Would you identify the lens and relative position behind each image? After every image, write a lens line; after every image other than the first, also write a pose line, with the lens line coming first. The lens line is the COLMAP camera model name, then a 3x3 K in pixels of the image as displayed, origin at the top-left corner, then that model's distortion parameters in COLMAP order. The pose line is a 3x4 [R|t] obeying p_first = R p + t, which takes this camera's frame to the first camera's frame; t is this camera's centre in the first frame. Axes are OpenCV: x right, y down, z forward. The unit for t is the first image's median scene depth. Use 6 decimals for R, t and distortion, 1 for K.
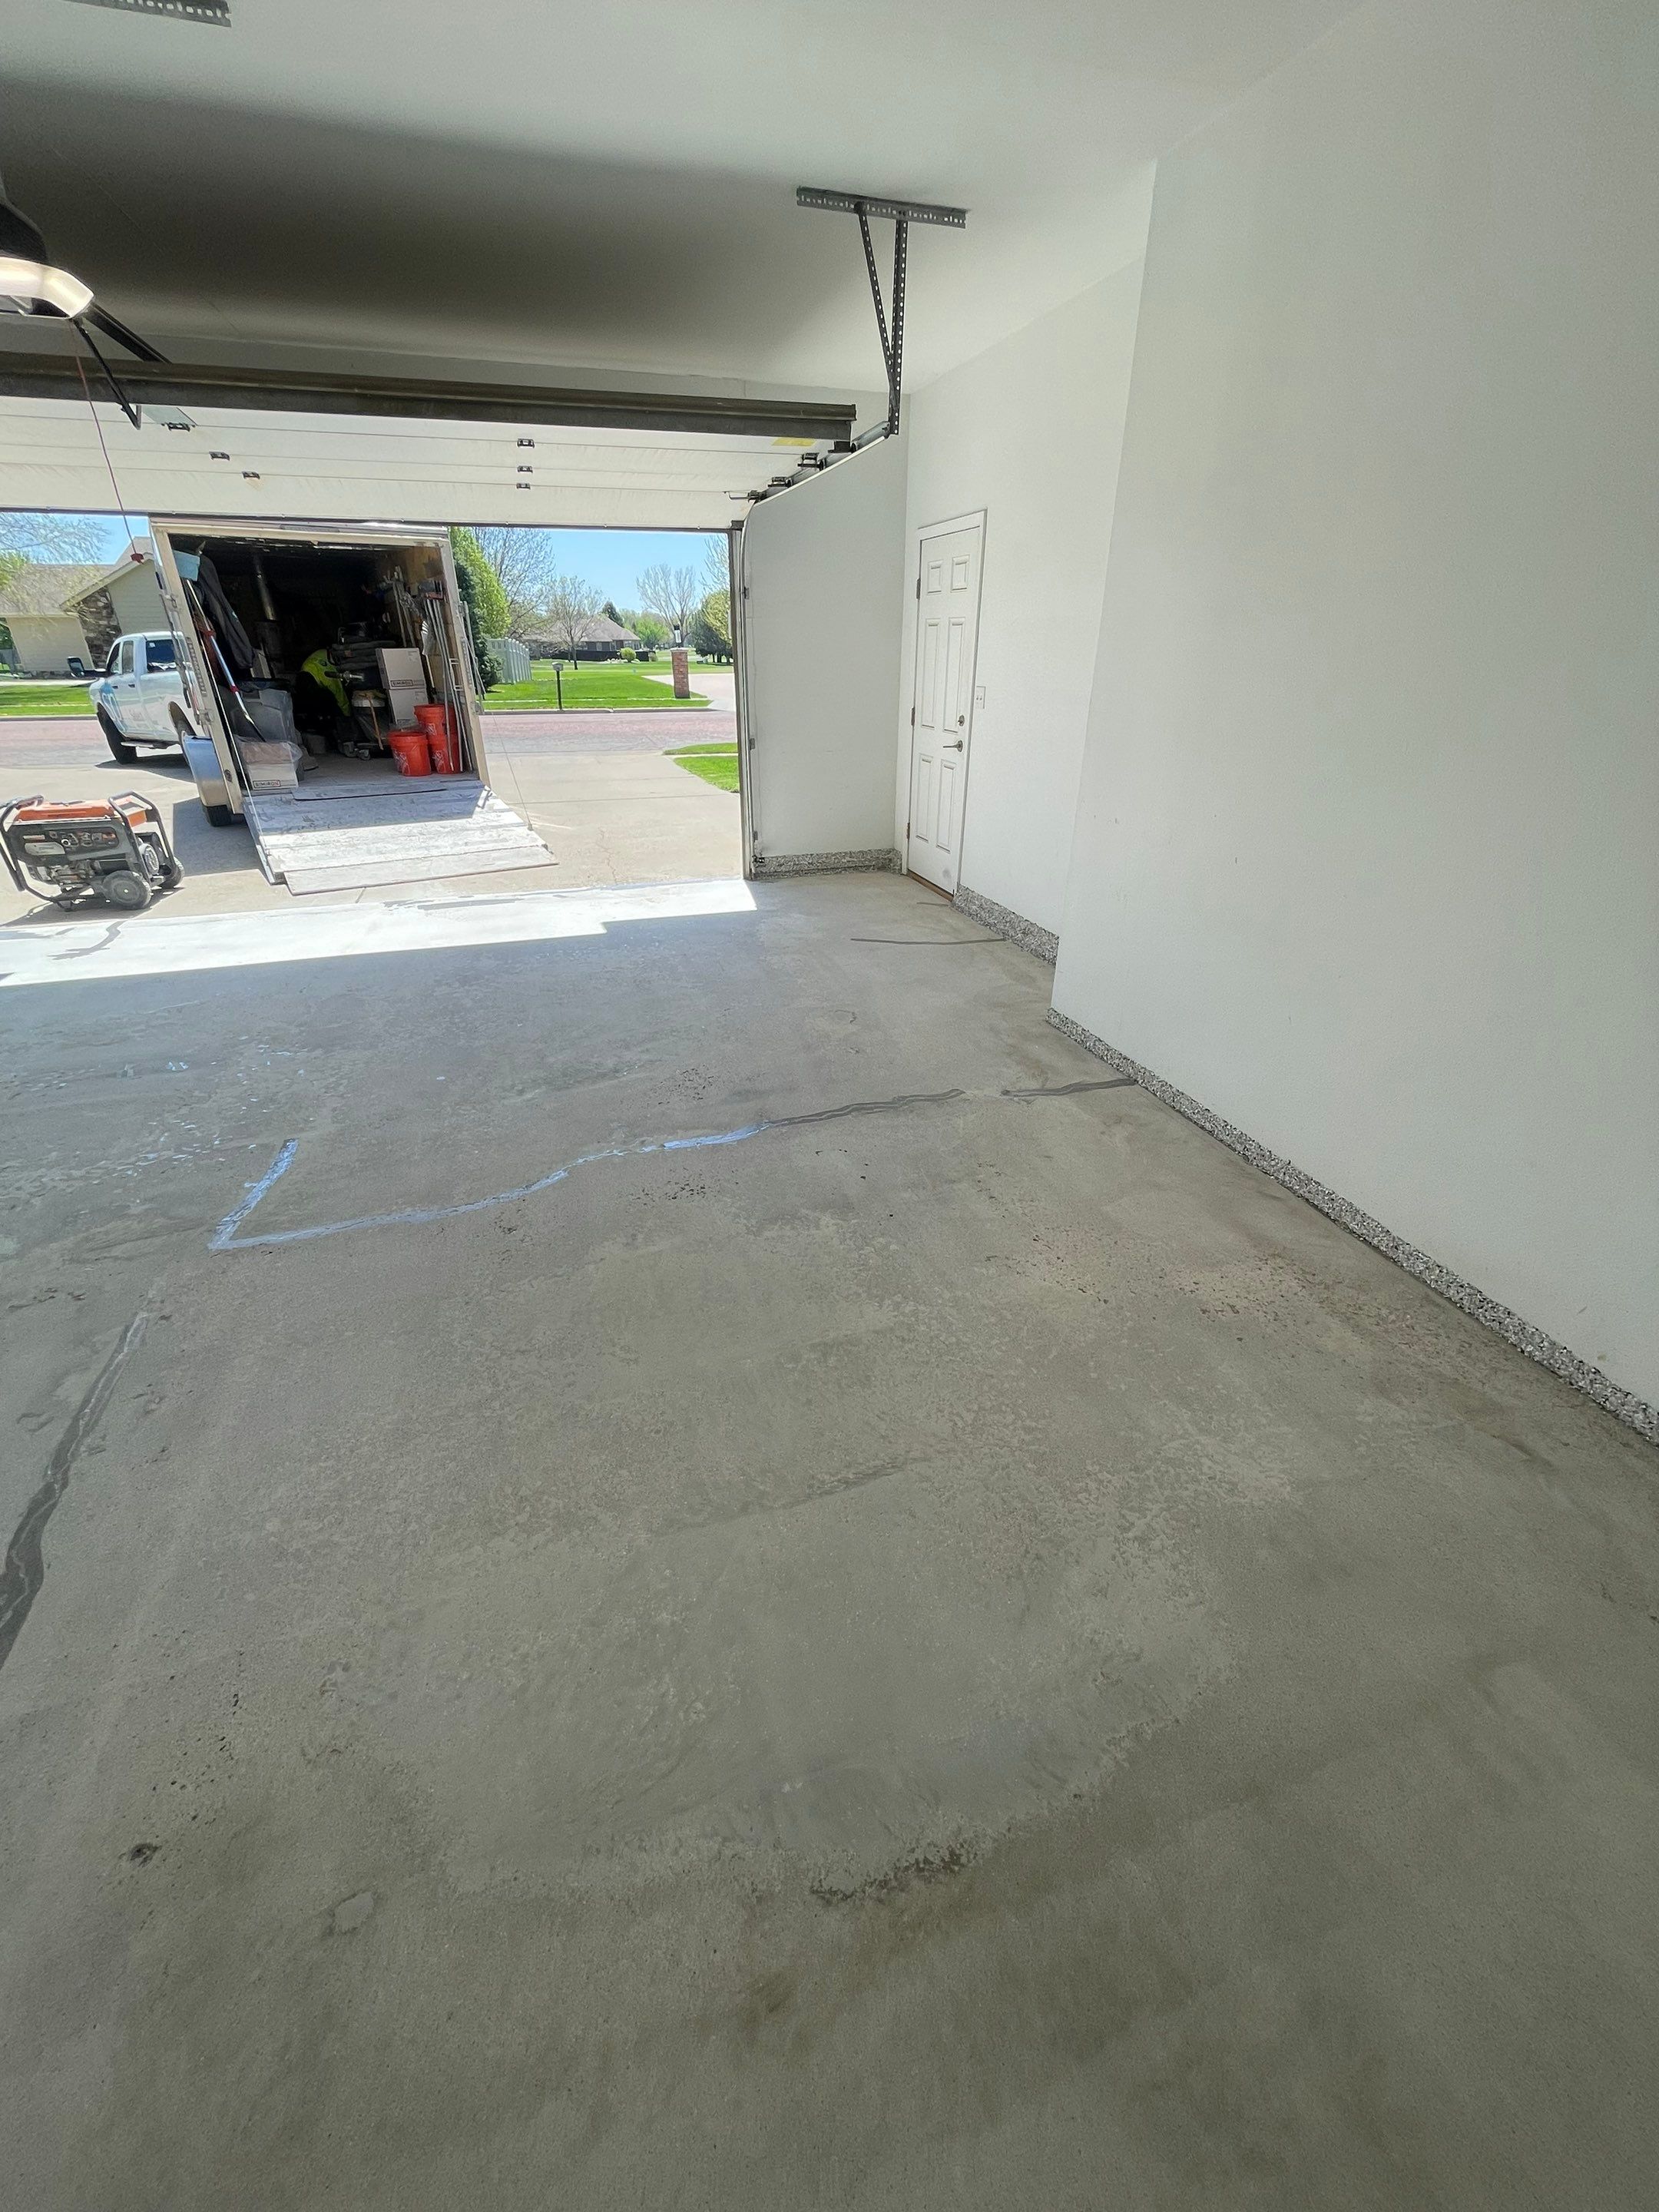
lens RADIAL K [[888.3, 0, 827.1], [0, 888.3, 1106.0], [0, 0, 1]] dist [-0.003915, -0.000030]
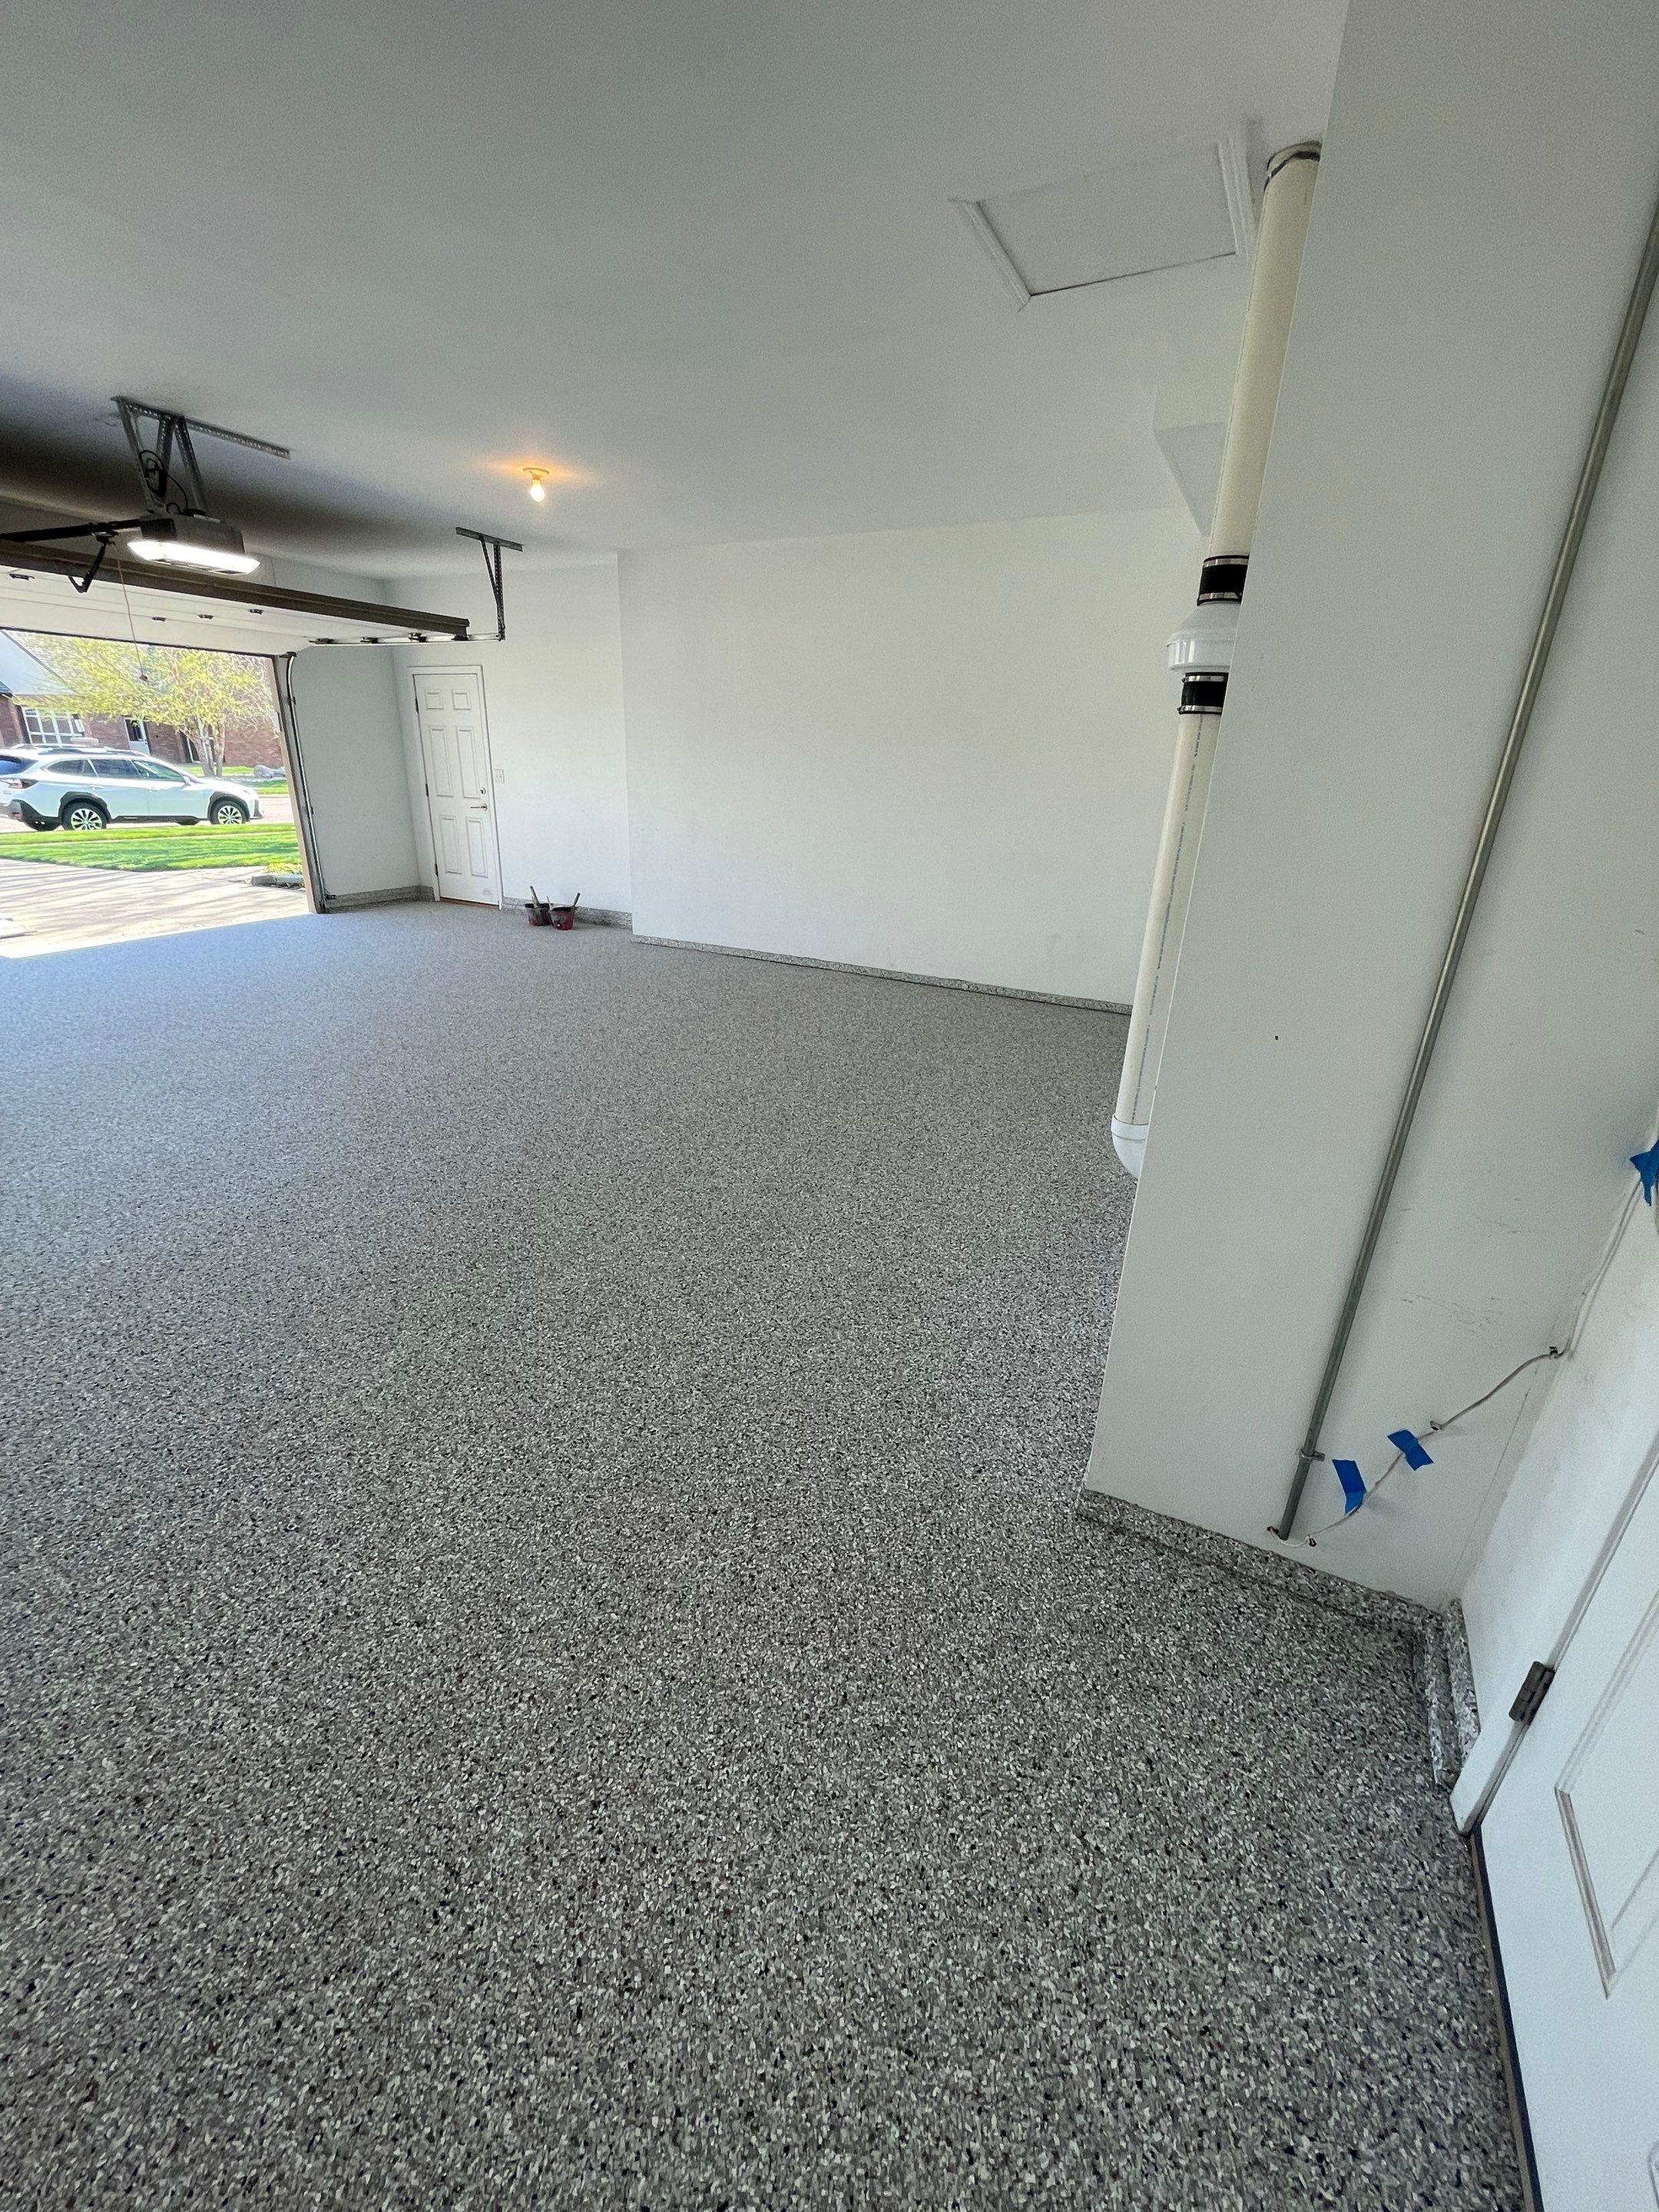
lens RADIAL K [[888.3, 0, 827.7], [0, 888.3, 1104.7], [0, 0, 1]] dist [-0.003915, -0.000030]
pose [[0.706015, -0.235059, 0.668050, -0.958737], [0.296612, 0.954734, 0.022462, 0.377110], [-0.643090, 0.182293, 0.743778, -0.710926]]
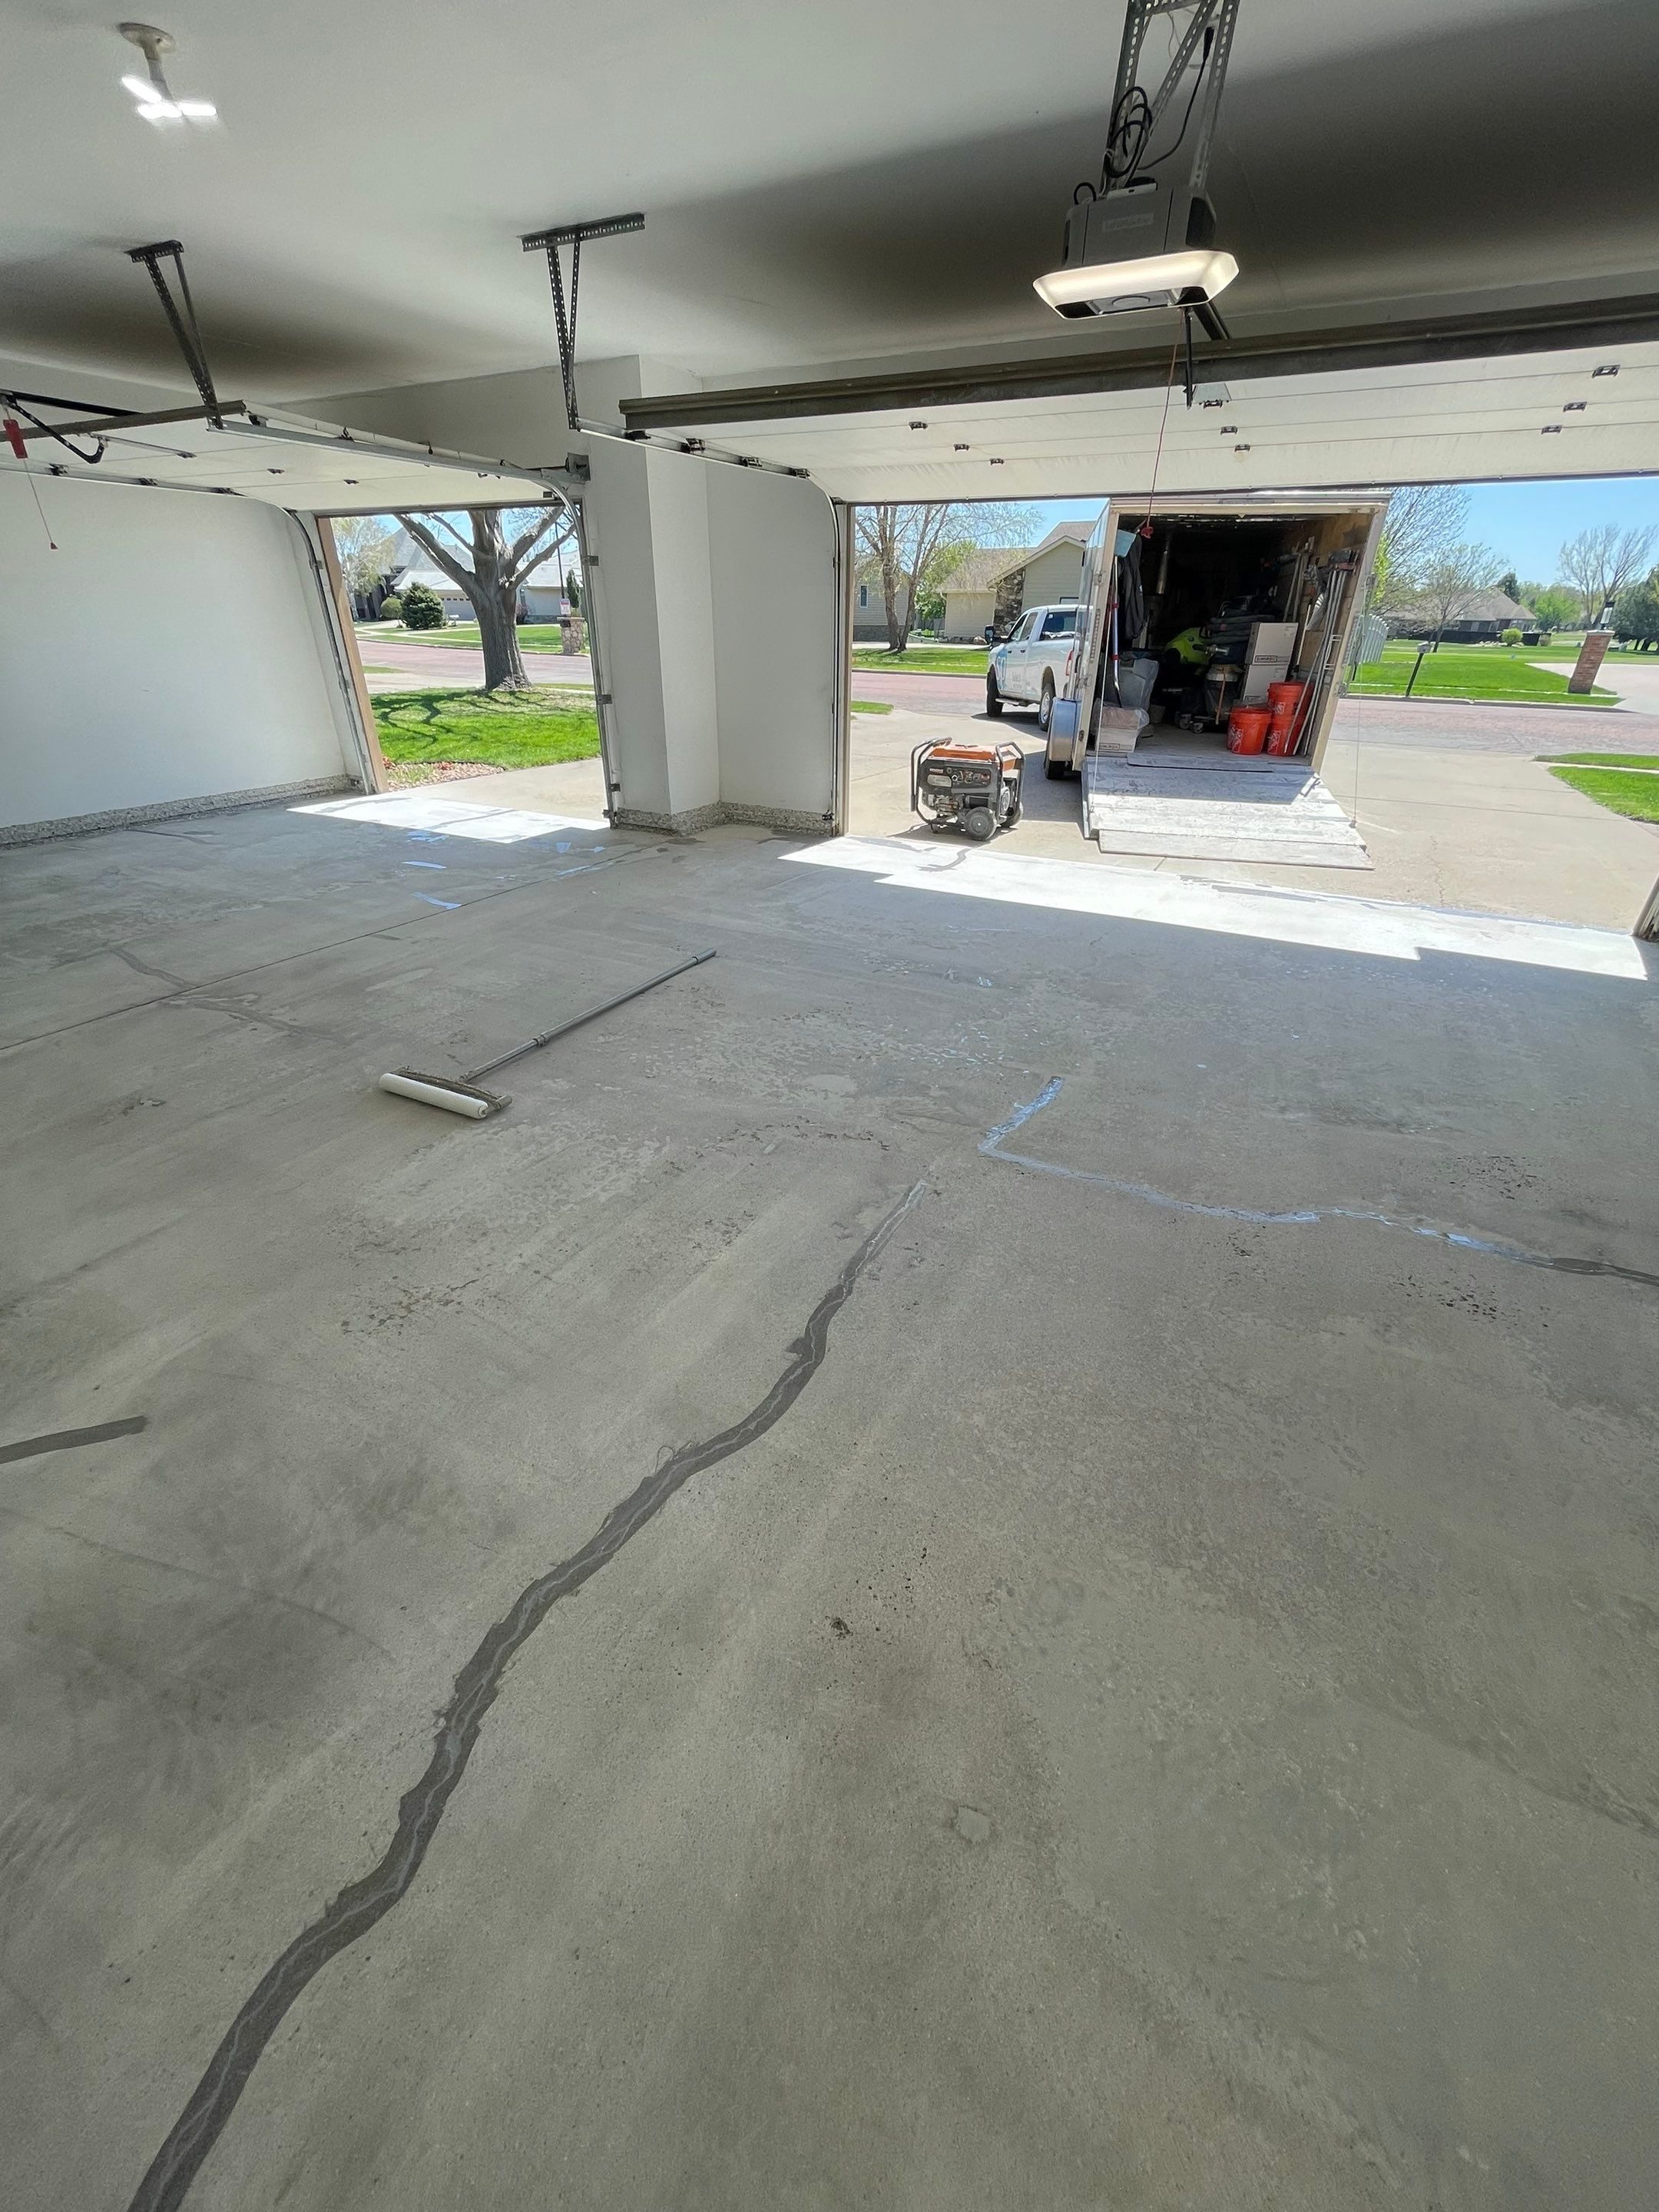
lens RADIAL K [[888.3, 0, 827.6], [0, 888.3, 1105.6], [0, 0, 1]] dist [-0.003915, -0.000030]
pose [[0.700715, 0.352134, -0.620484, -0.109079], [-0.338964, 0.929595, 0.144765, 0.007730], [0.627776, 0.108883, 0.770741, -0.004946]]
